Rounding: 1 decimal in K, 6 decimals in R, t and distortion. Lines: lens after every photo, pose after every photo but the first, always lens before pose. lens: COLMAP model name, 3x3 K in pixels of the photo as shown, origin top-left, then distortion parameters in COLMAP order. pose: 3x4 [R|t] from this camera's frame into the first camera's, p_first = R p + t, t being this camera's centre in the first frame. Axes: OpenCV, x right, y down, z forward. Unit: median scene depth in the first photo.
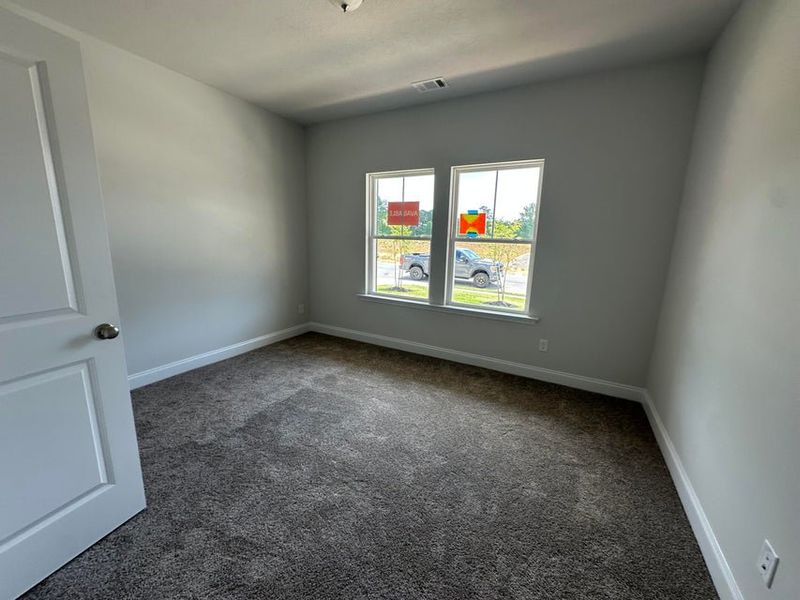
lens RADIAL K [[329.9, 0, 411.4], [0, 329.9, 274.7], [0, 0, 1]] dist [-0.001985, -0.000234]
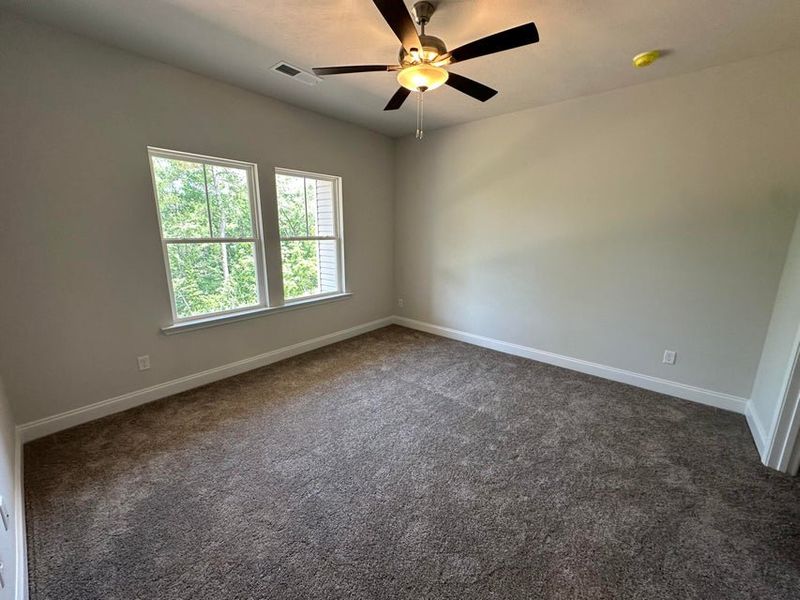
lens RADIAL K [[320.2, 0, 400.7], [0, 320.2, 299.4], [0, 0, 1]] dist [-0.001689, 0.000067]
pose [[0.199146, -0.217488, 0.955531, -0.807371], [0.134796, 0.971873, 0.193114, -0.071276], [-0.970655, 0.090344, 0.222861, 0.445944]]
